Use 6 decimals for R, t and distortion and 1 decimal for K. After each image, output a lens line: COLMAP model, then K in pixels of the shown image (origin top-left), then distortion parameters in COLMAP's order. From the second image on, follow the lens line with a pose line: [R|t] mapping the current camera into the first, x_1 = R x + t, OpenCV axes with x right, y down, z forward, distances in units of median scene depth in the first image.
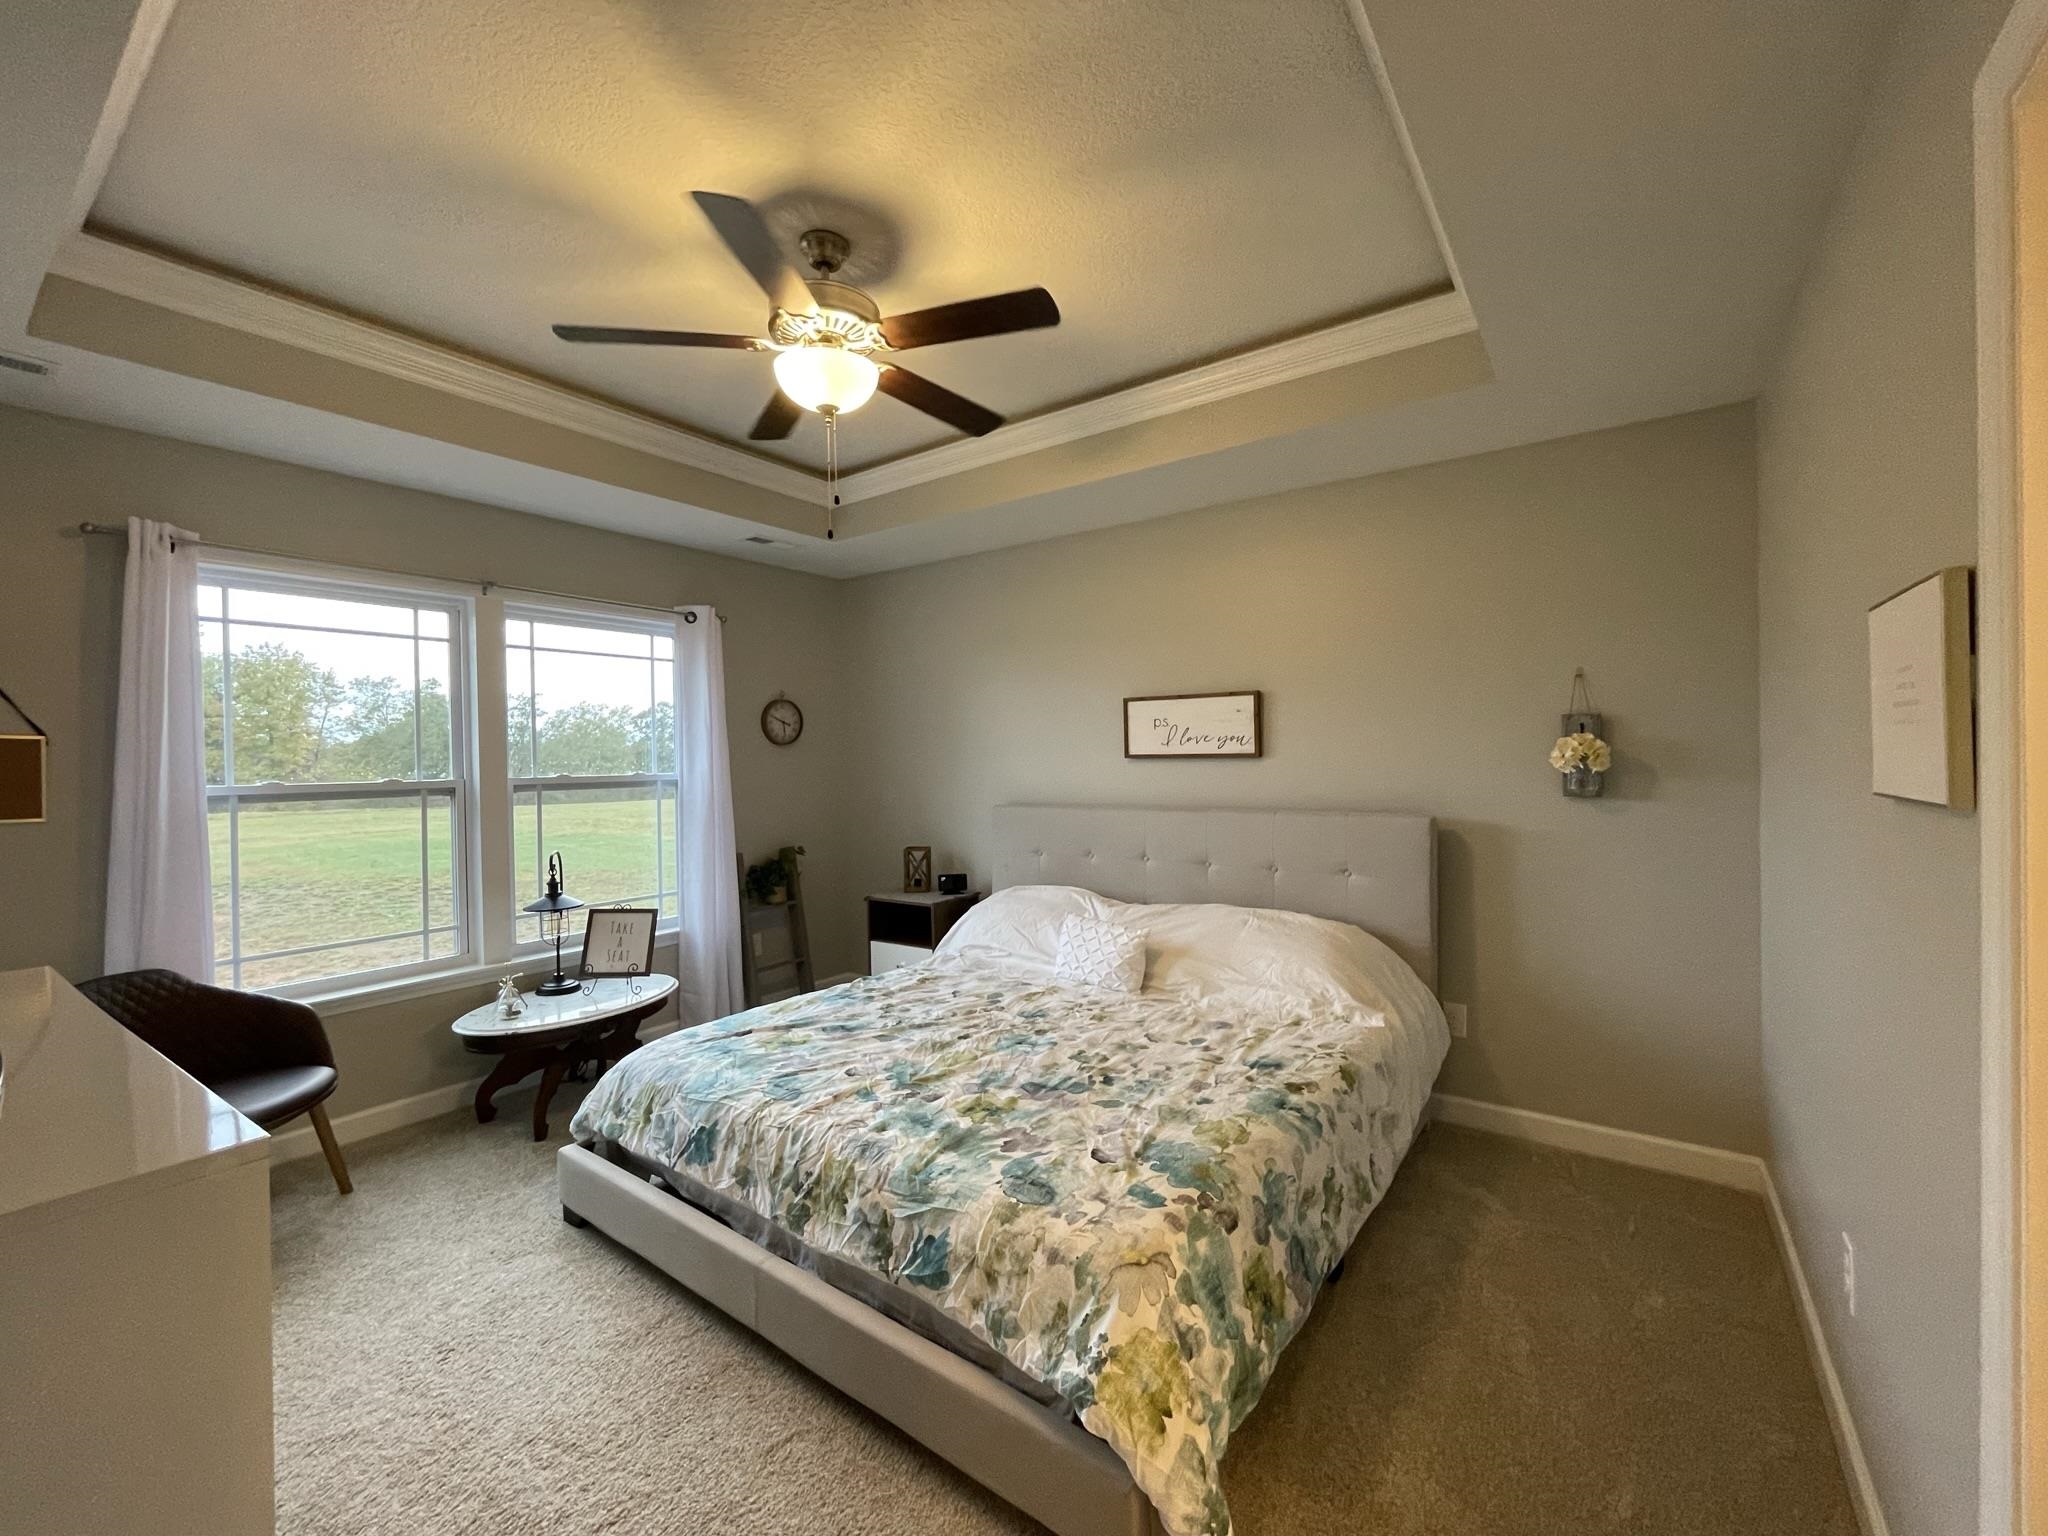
lens RADIAL K [[833.8, 0, 1022.9], [0, 833.8, 762.4], [0, 0, 1]] dist [-0.001212, -0.000122]
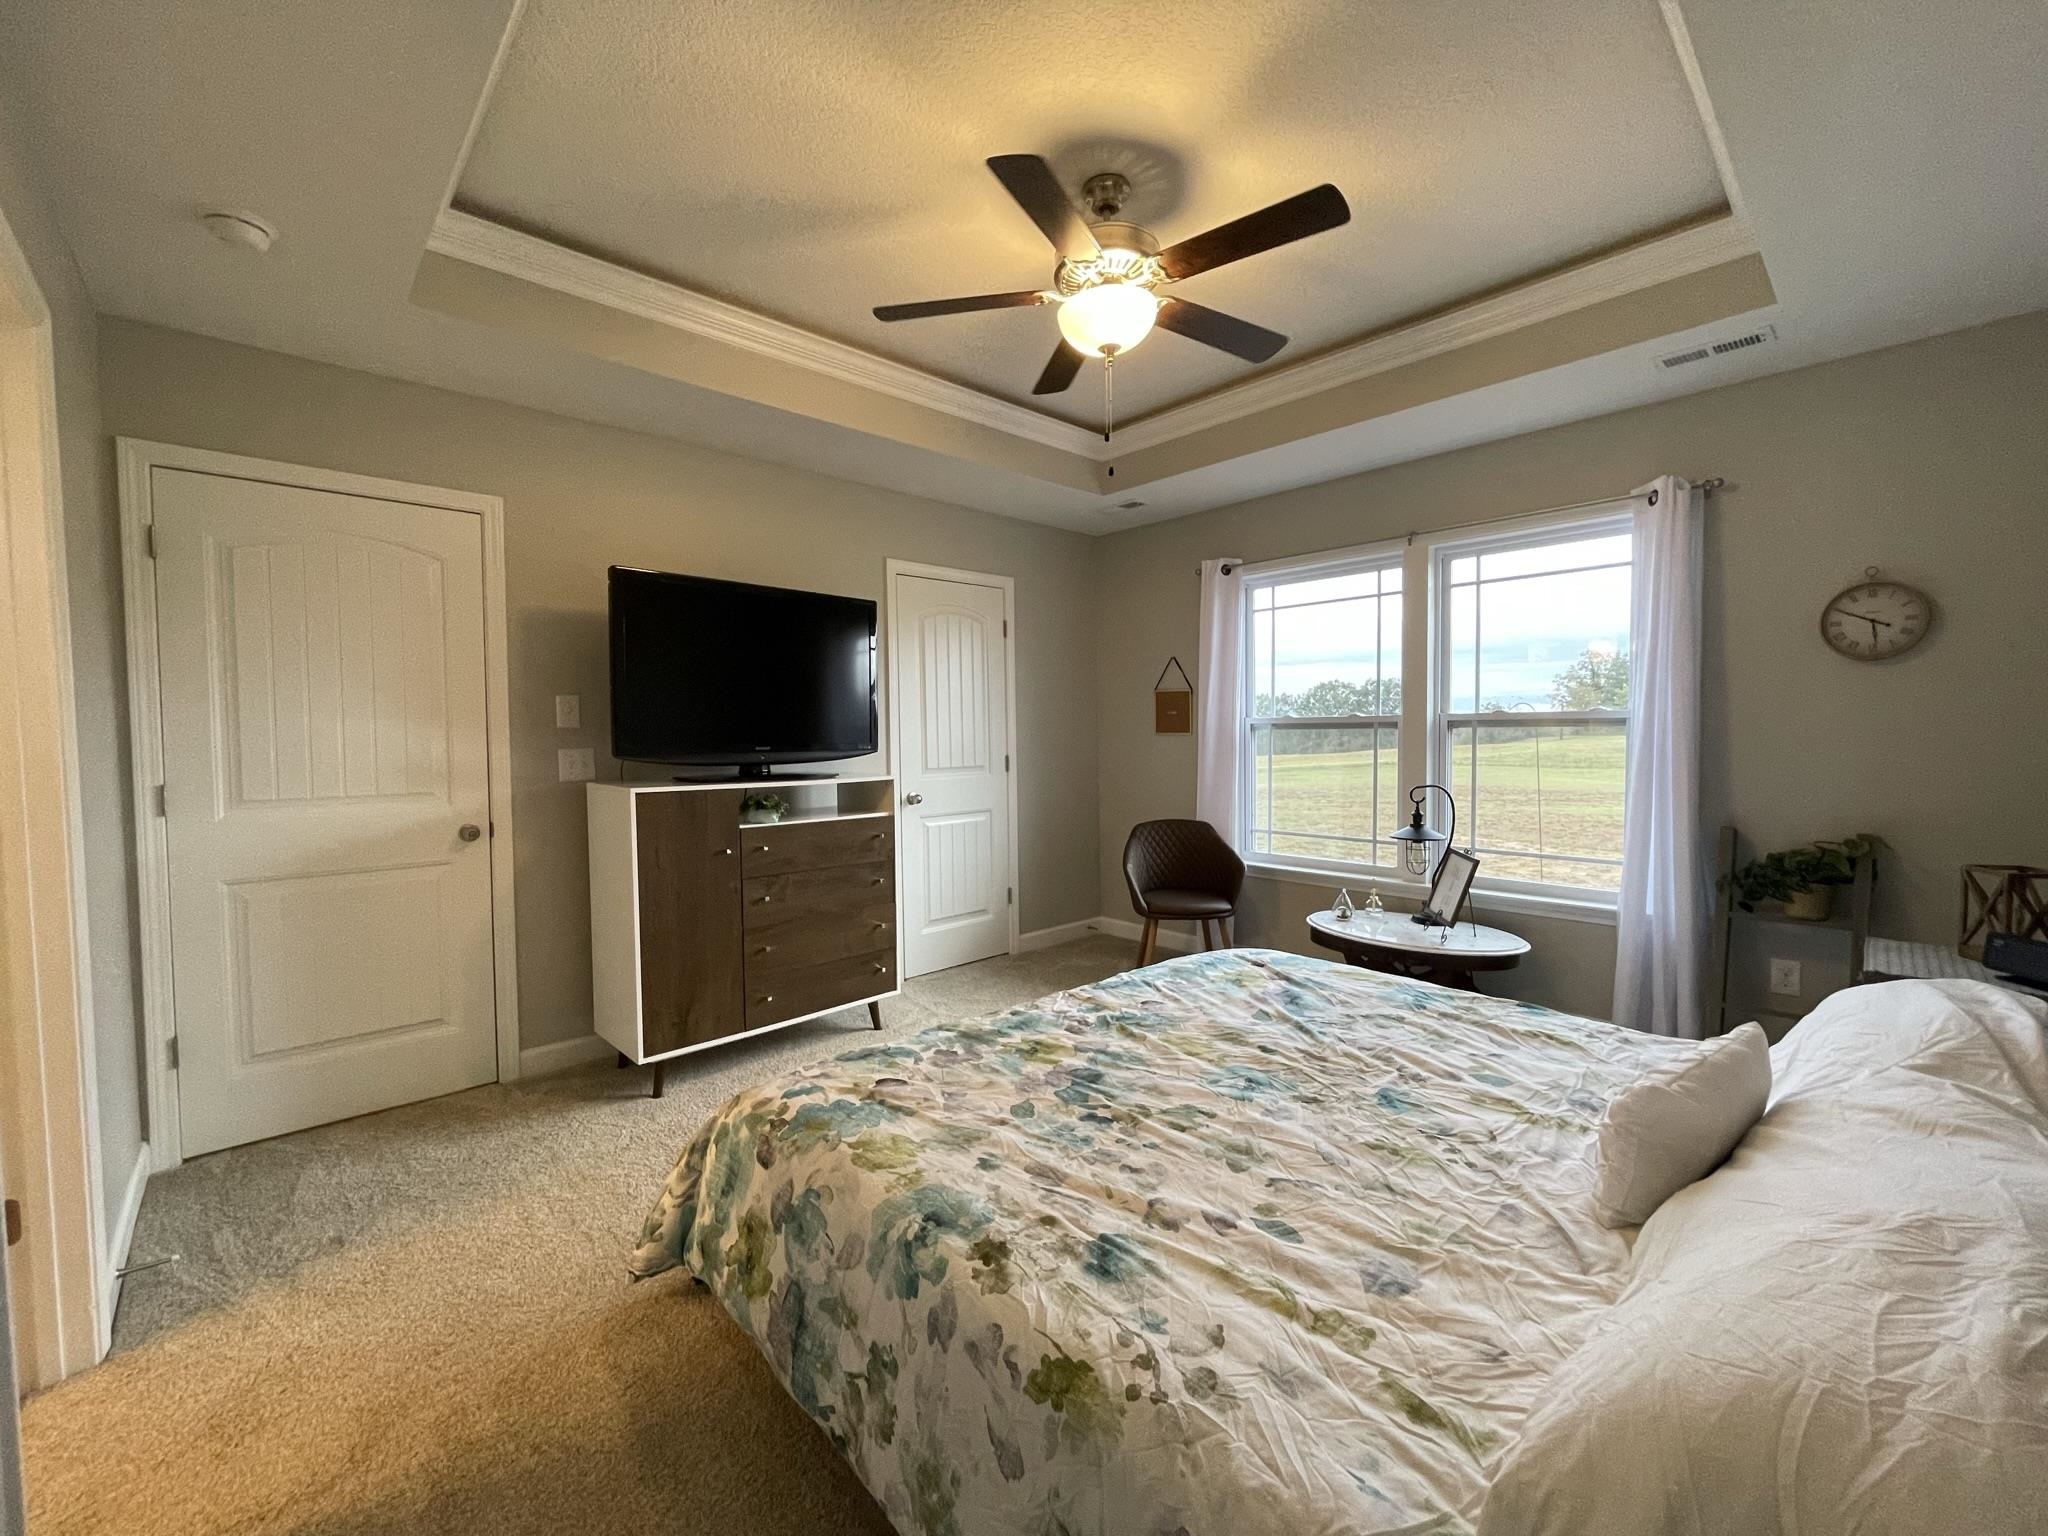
lens RADIAL K [[833.8, 0, 1022.2], [0, 833.8, 767.7], [0, 0, 1]] dist [-0.001212, -0.000122]
pose [[-0.193791, 0.061161, -0.979134, 0.765311], [0.007318, 0.998117, 0.060898, 0.027847], [0.981015, 0.004636, -0.193874, 1.015355]]
